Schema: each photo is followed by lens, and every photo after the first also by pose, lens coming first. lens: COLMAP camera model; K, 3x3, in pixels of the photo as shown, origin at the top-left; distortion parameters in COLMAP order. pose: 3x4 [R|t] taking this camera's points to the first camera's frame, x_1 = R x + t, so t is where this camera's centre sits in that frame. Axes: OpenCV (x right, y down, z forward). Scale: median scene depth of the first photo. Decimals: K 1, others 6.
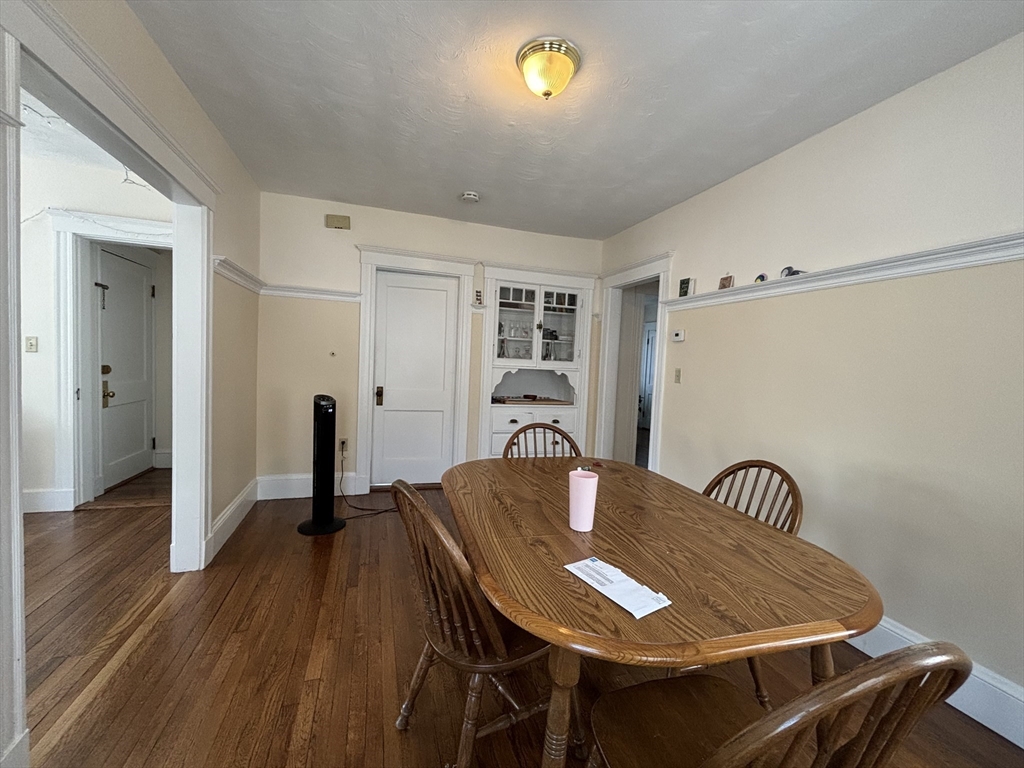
lens RADIAL K [[417.5, 0, 509.5], [0, 417.5, 382.5], [0, 0, 1]] dist [0.002106, -0.001664]
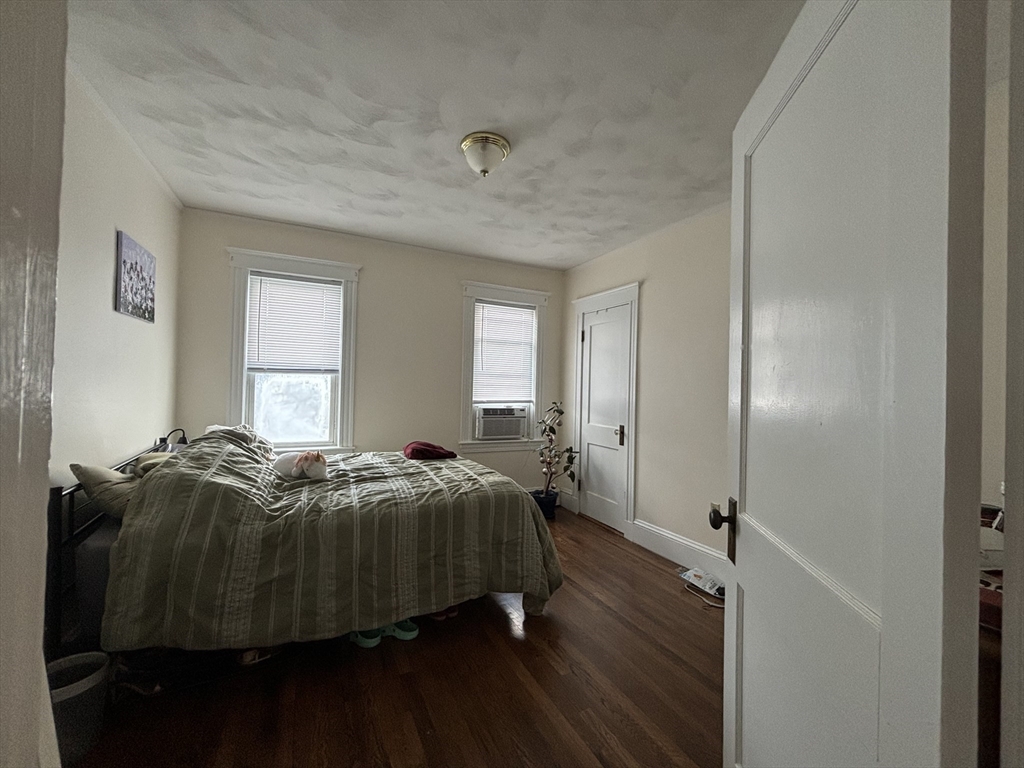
lens RADIAL K [[417.5, 0, 510.7], [0, 417.5, 382.6], [0, 0, 1]] dist [0.002106, -0.001664]
pose [[0.987419, -0.019168, 0.156963, 0.170097], [0.028011, 0.998131, -0.054321, -0.019235], [-0.155628, 0.058034, 0.986110, 0.532684]]
